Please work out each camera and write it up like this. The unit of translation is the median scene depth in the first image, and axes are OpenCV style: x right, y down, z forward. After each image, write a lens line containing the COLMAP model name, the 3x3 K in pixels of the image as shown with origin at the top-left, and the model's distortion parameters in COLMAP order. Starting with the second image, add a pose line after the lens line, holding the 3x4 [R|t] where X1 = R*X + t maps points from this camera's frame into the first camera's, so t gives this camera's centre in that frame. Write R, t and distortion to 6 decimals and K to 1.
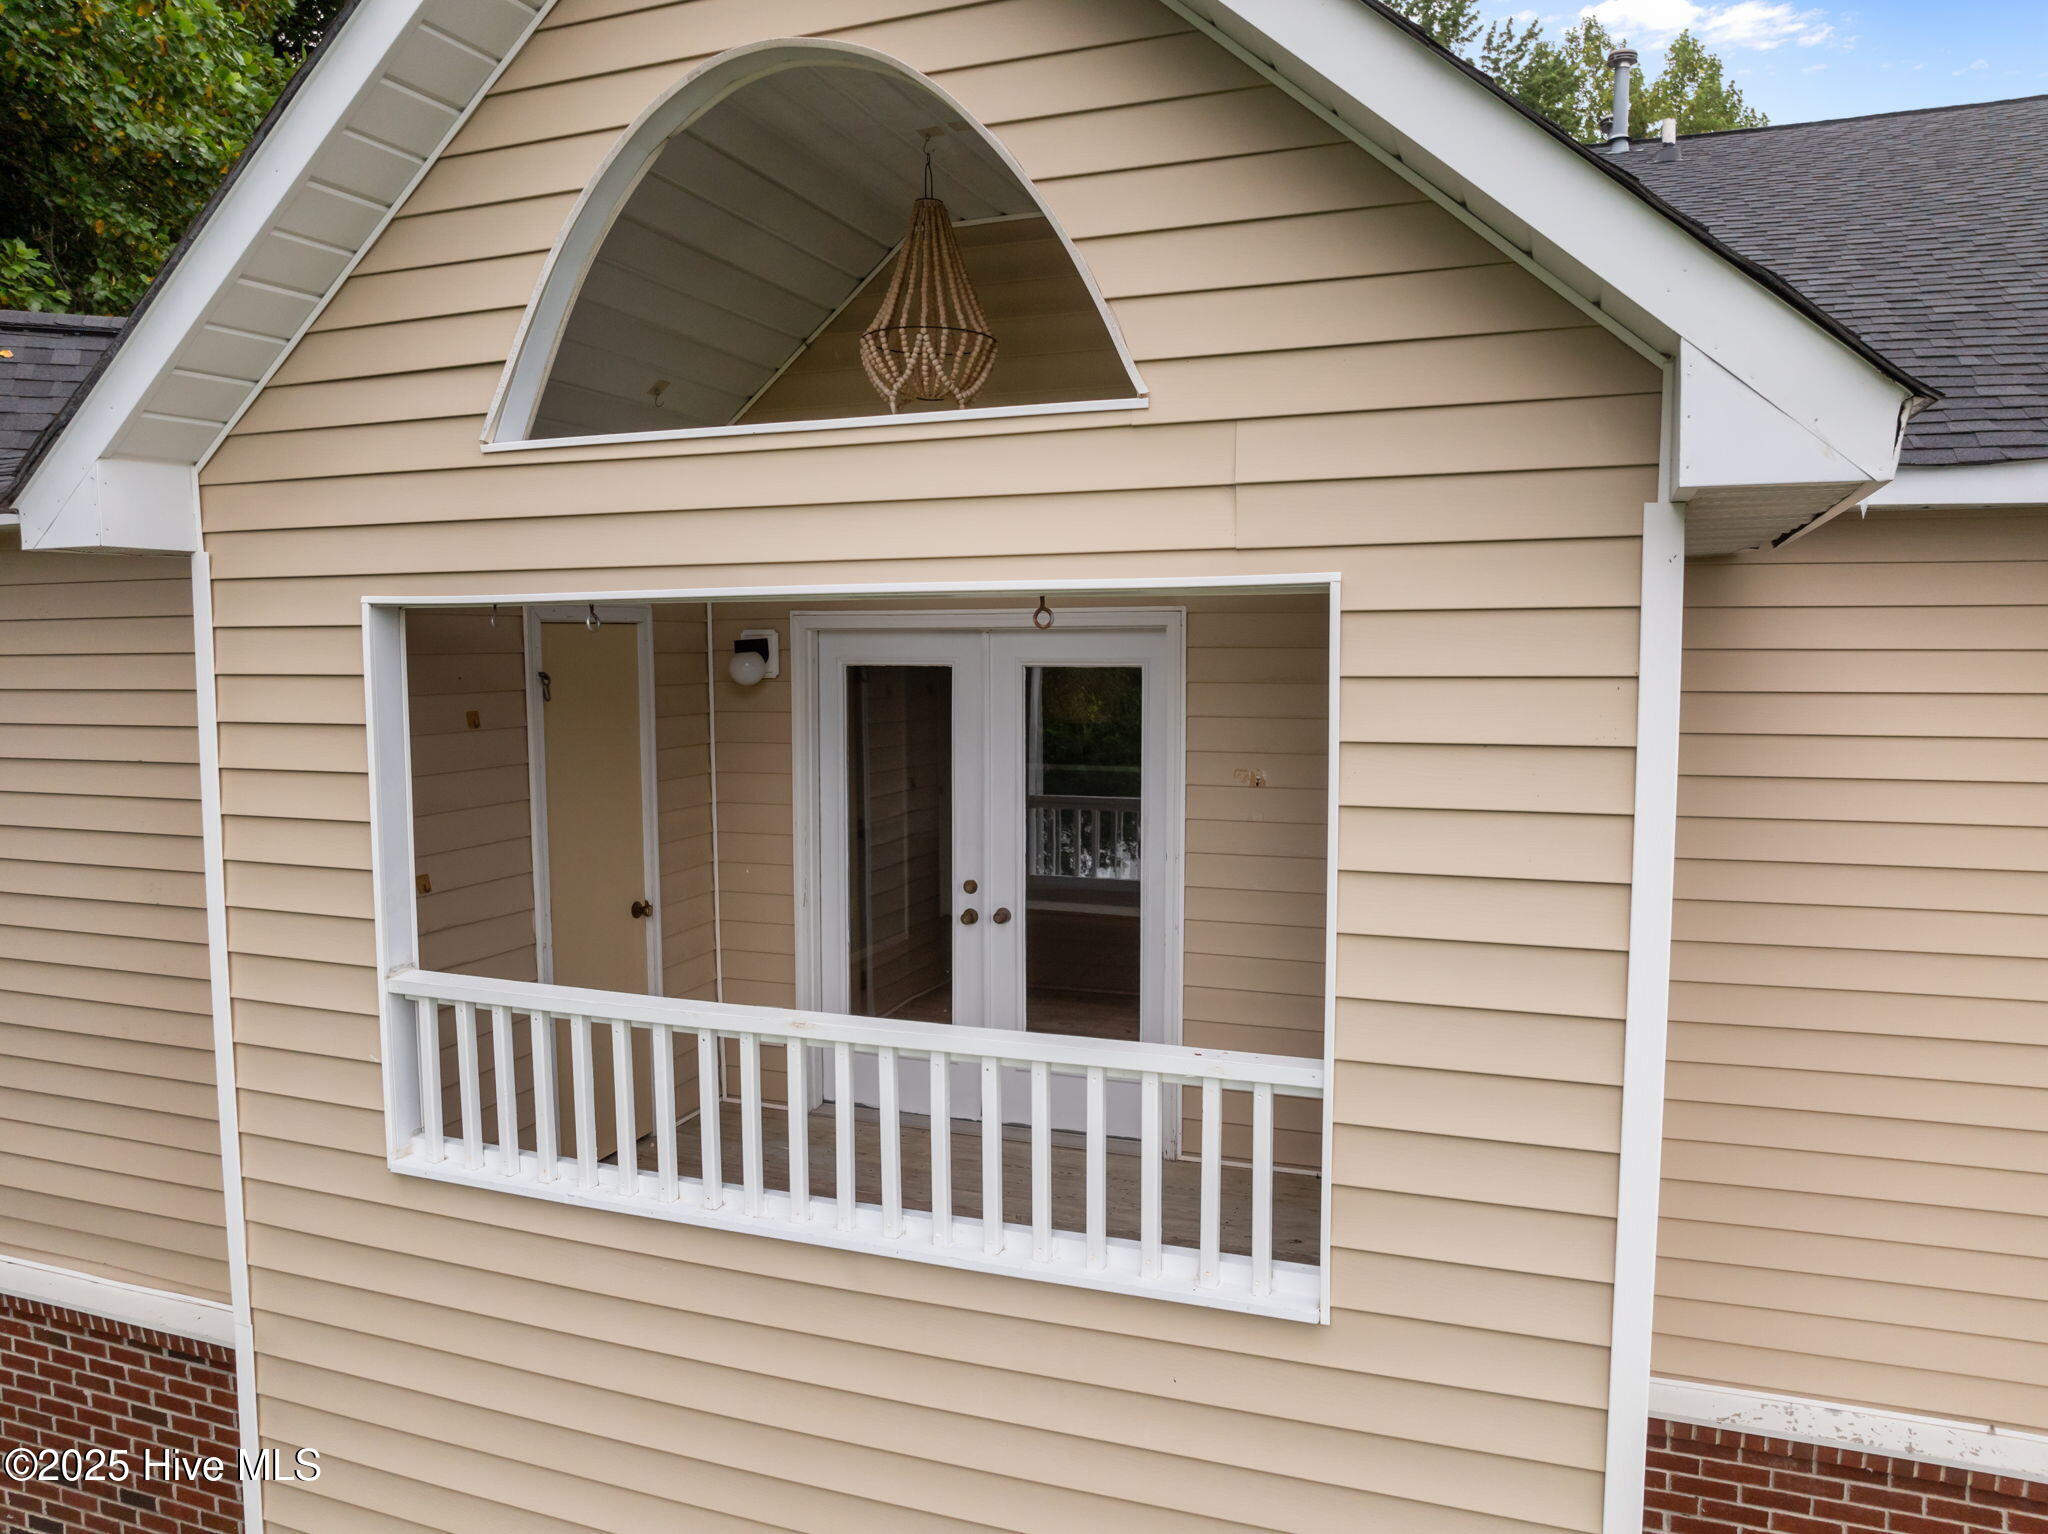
lens RADIAL K [[1462.0, 0, 1024.0], [0, 1462.0, 767.0], [0, 0, 1]] dist [-0.036458, -0.002291]
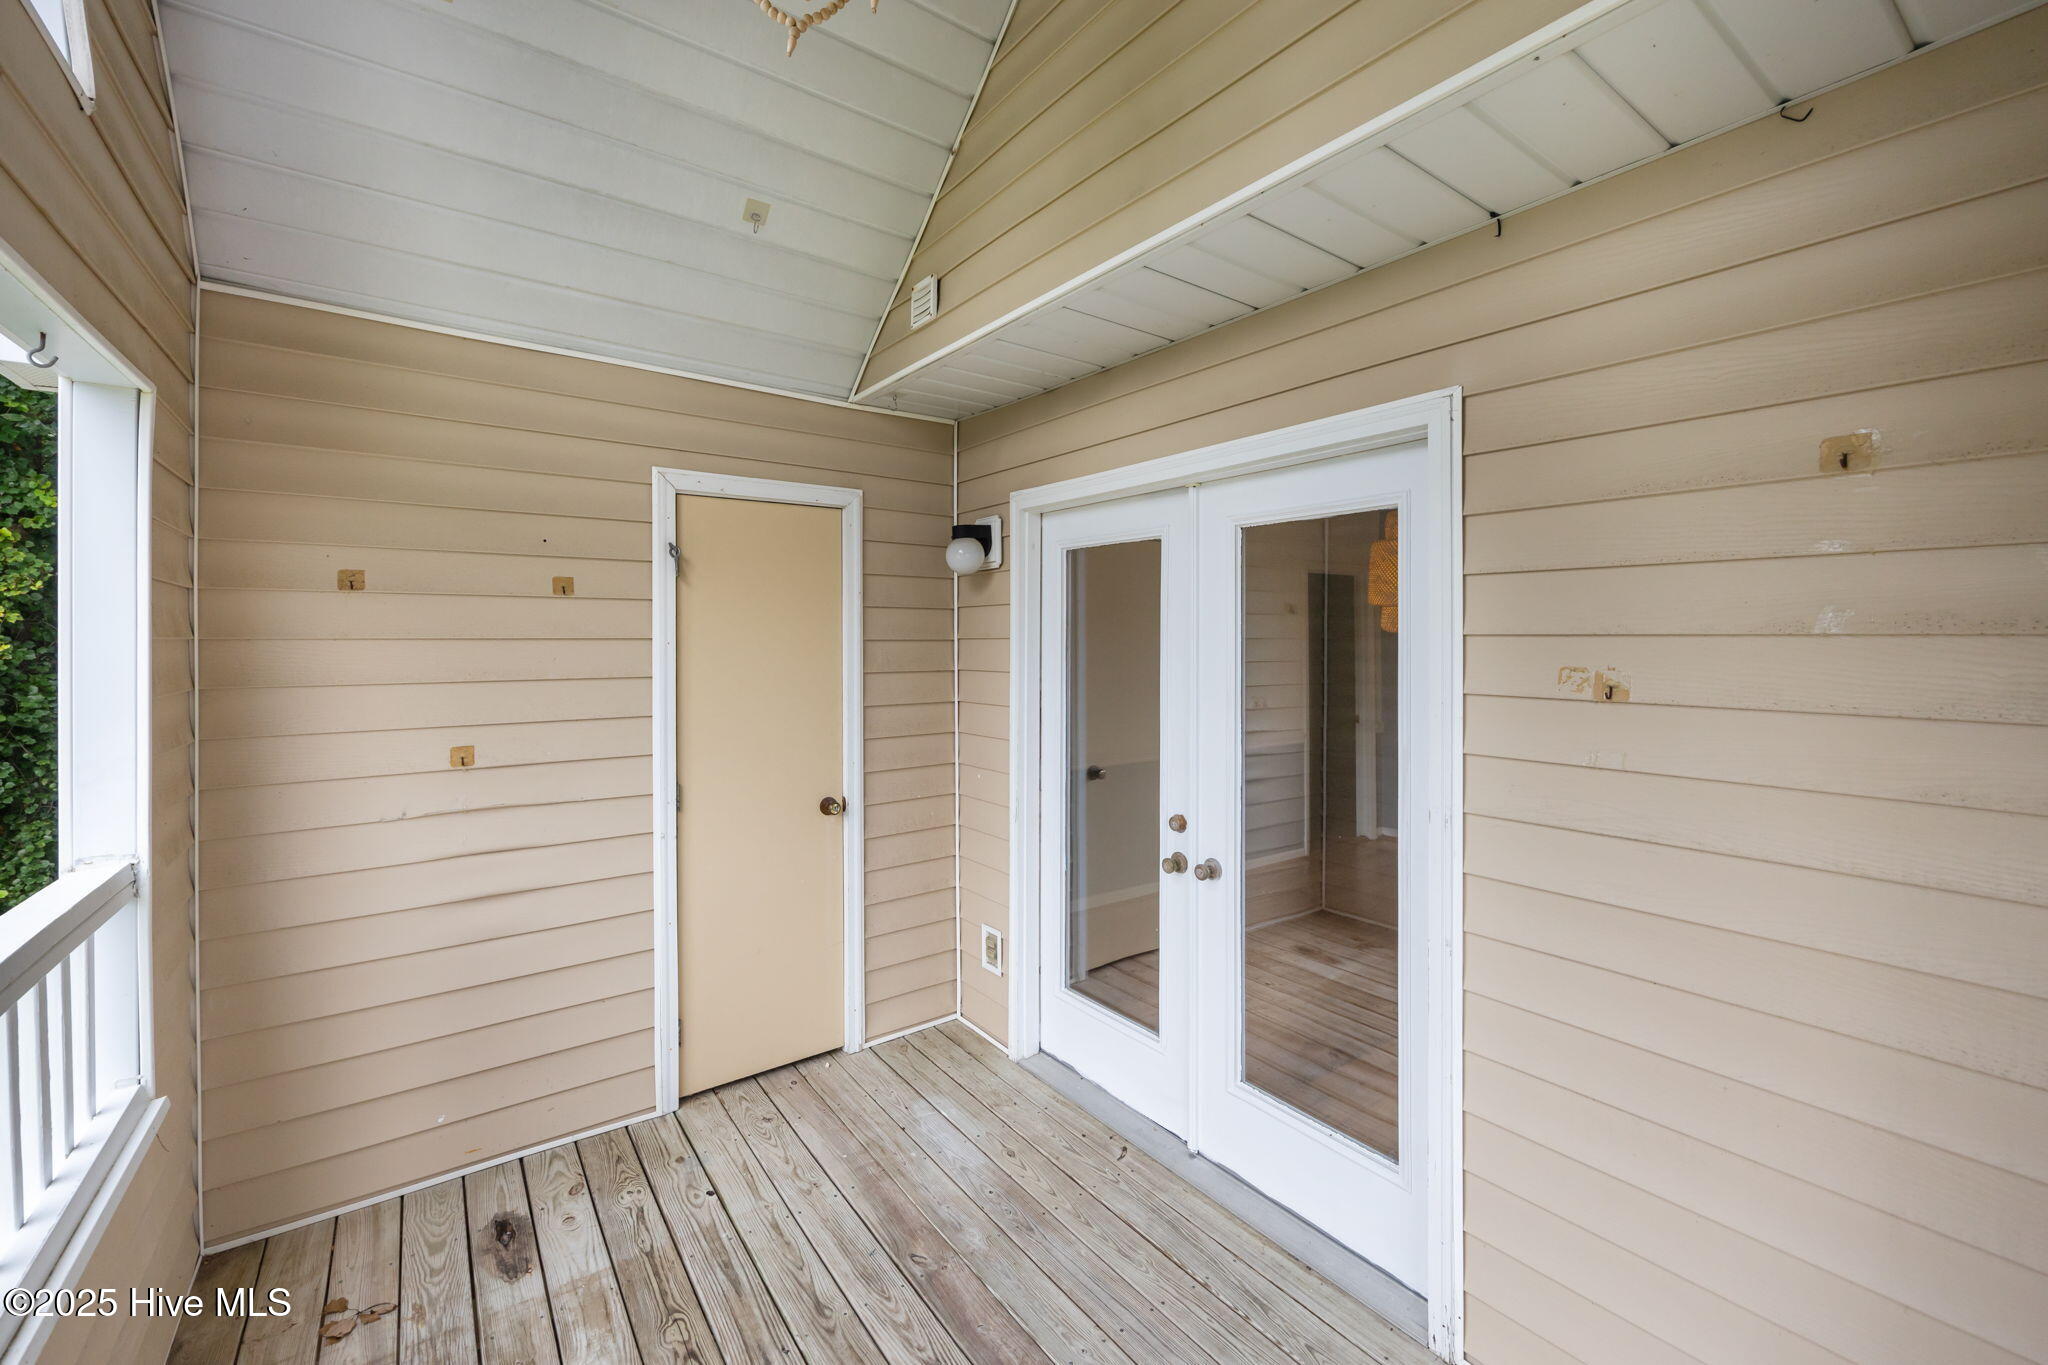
lens RADIAL K [[853.1, 0, 1018.5], [0, 853.1, 636.4], [0, 0, 1]] dist [0.013003, 0.000038]
pose [[0.829911, 0.003224, -0.557887, 0.143332], [-0.049817, 0.996417, -0.068349, 0.018782], [0.555667, 0.084516, 0.827098, 0.574497]]
